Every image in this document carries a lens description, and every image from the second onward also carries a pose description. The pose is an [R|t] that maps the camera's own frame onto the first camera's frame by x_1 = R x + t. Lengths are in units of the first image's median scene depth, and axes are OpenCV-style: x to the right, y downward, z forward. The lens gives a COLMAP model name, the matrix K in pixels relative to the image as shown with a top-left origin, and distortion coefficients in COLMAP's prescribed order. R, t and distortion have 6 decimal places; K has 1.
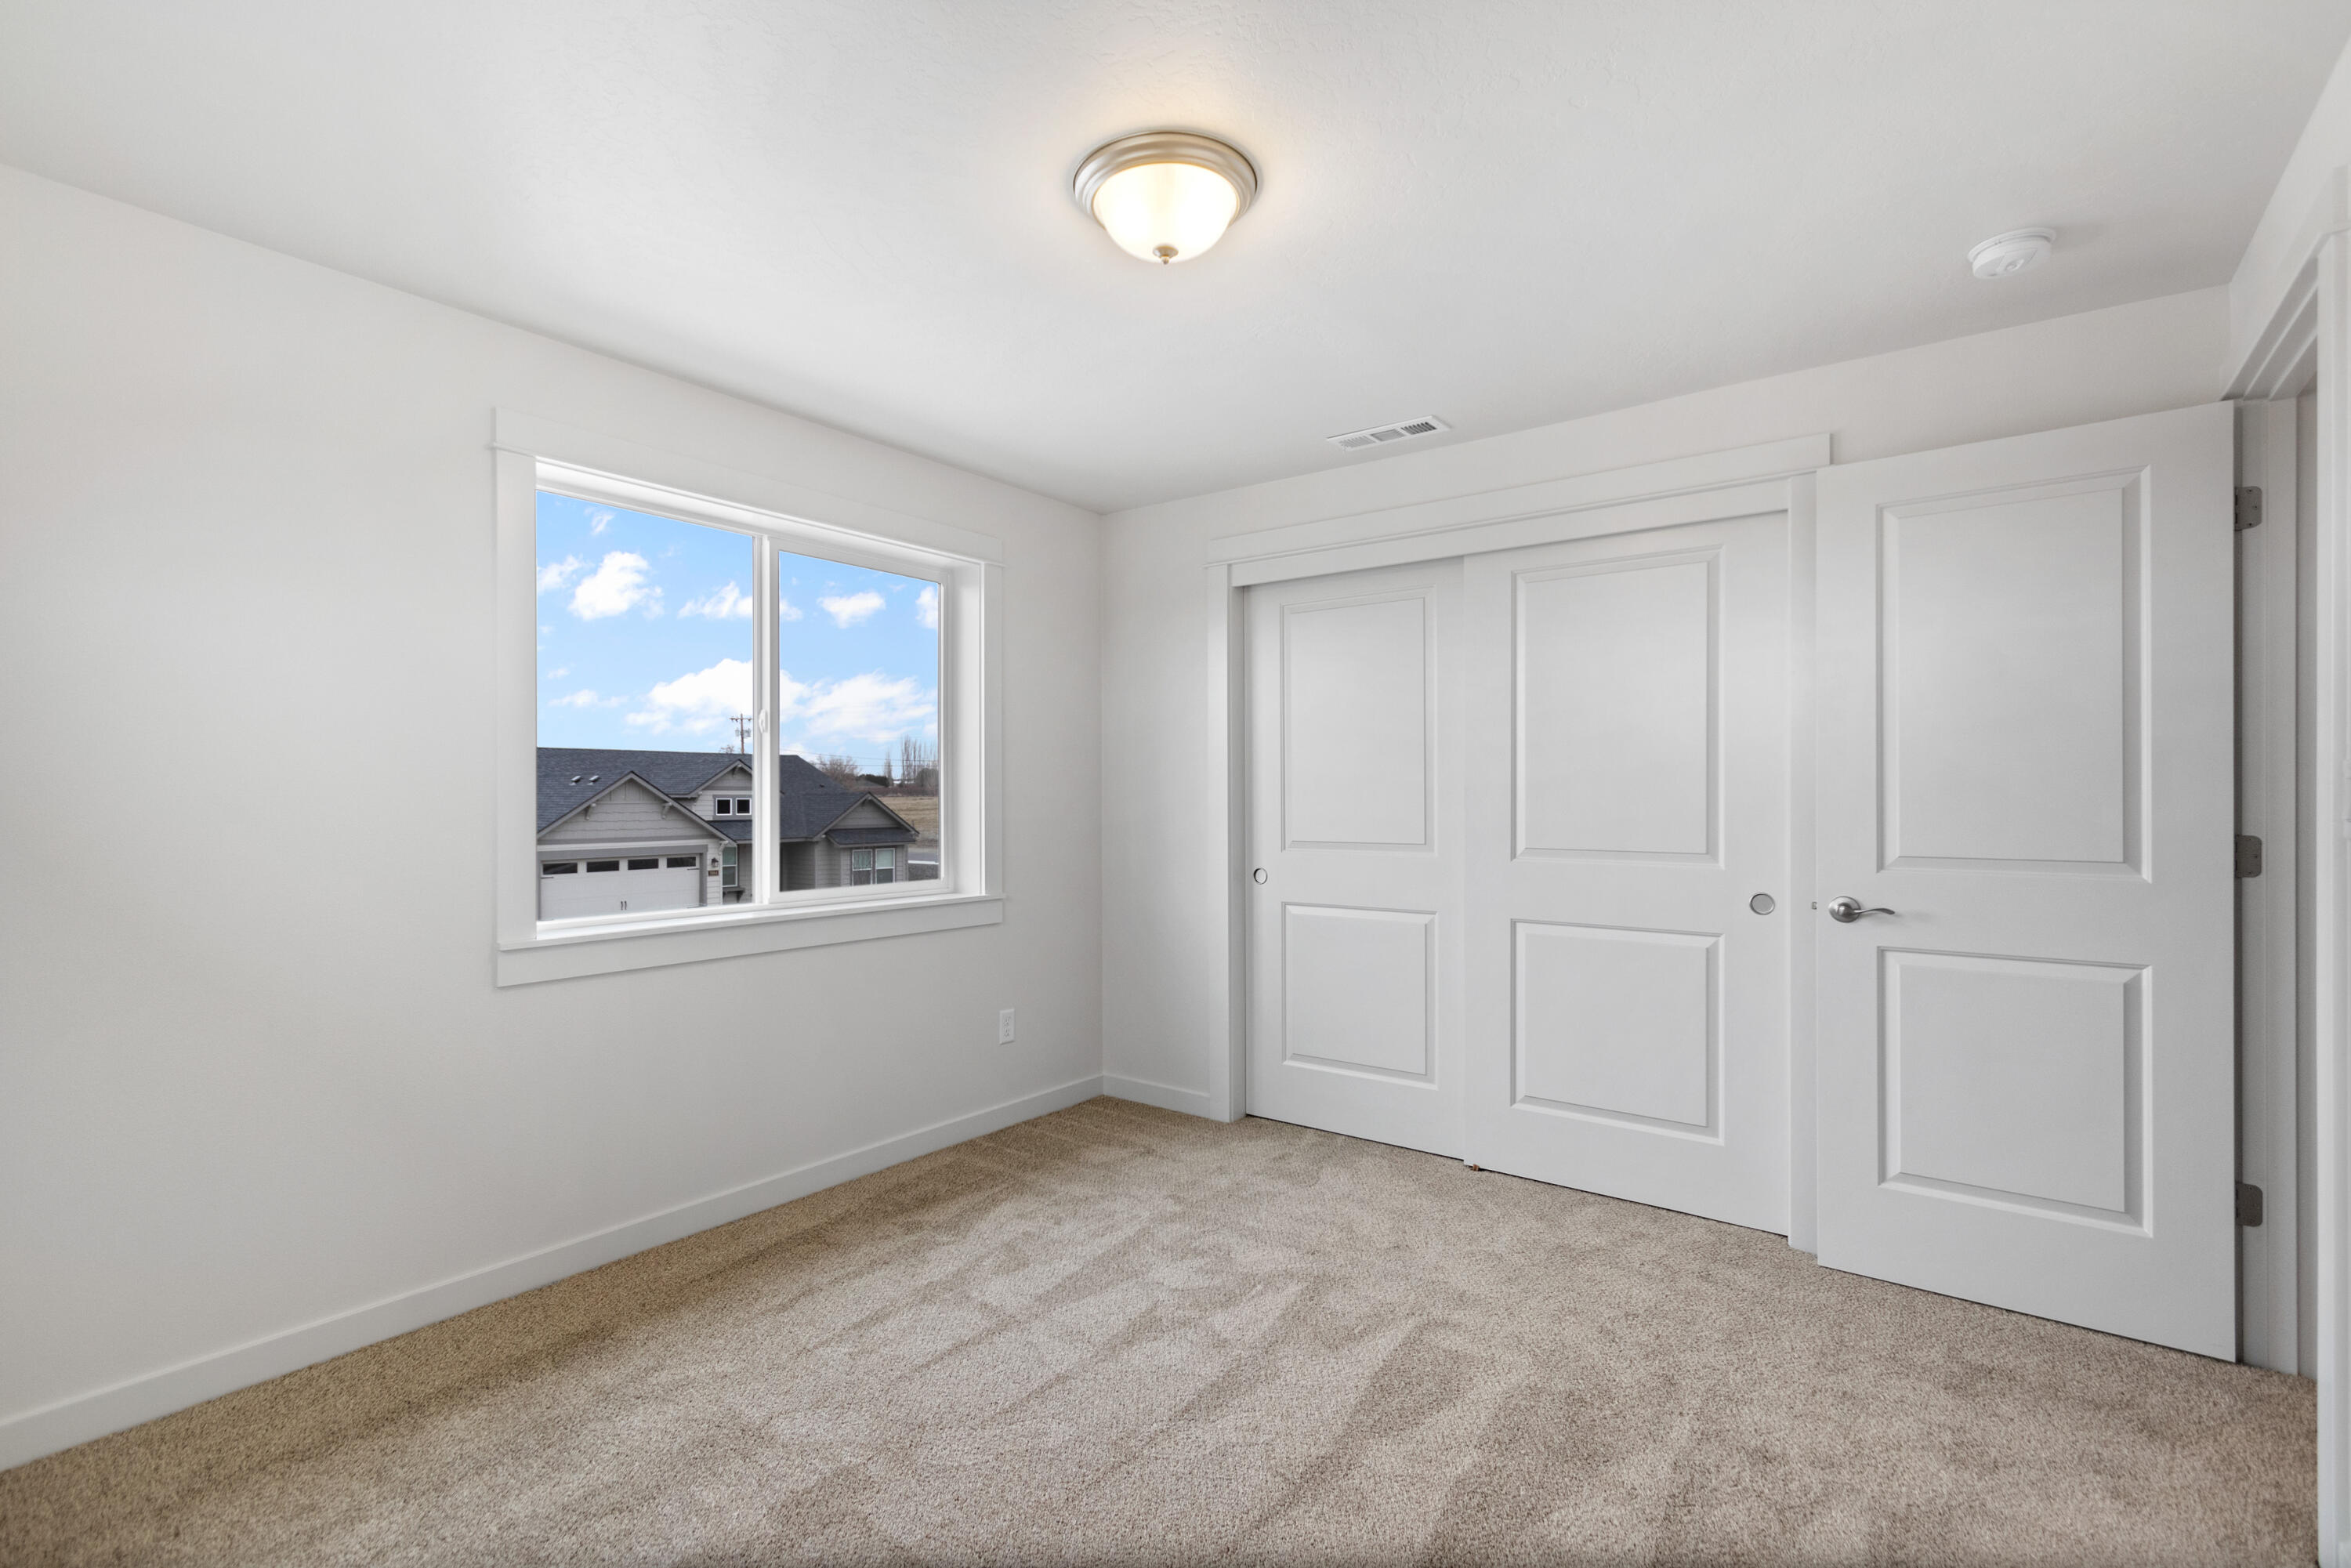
lens RADIAL K [[1073.6, 0, 1159.2], [0, 1073.6, 795.8], [0, 0, 1]] dist [-0.000457, -0.000072]
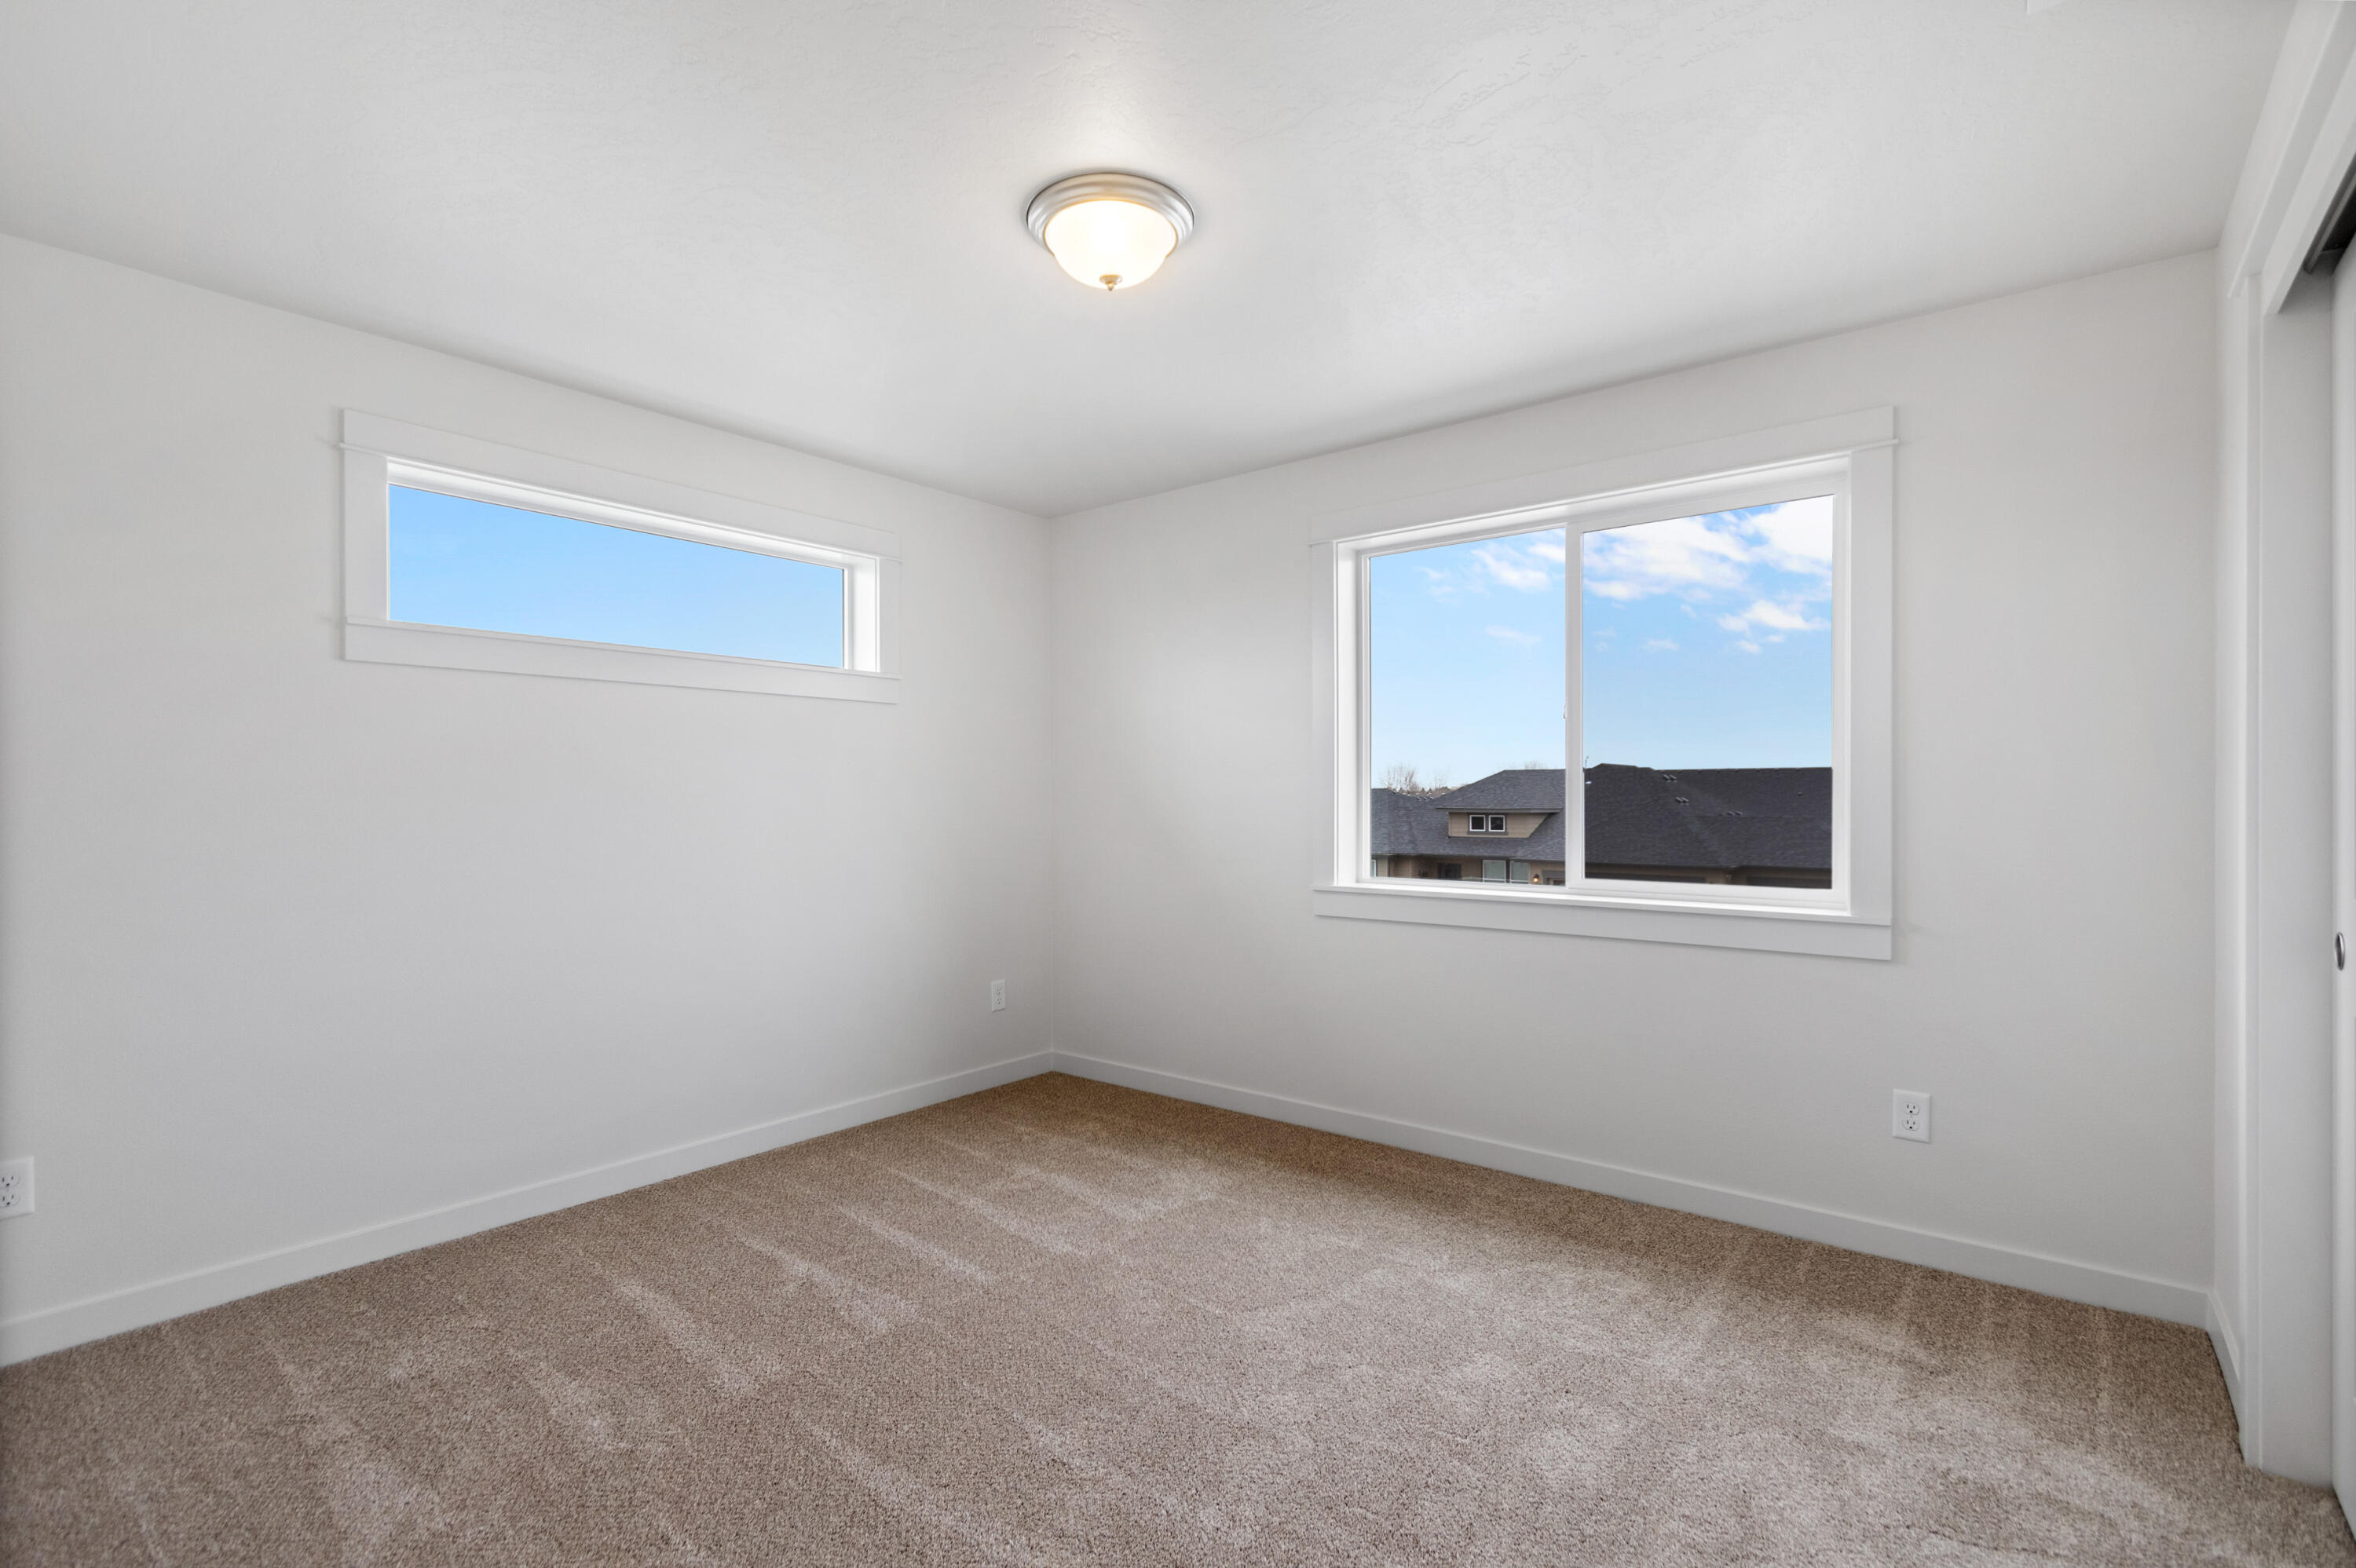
lens RADIAL K [[1075.8, 0, 1161.7], [0, 1075.8, 795.8], [0, 0, 1]] dist [-0.000457, -0.000072]
pose [[-0.031183, -0.002335, -0.999511, 0.627702], [0.000365, 0.999997, -0.002347, 0.014559], [0.999514, -0.000438, -0.031183, 0.616353]]
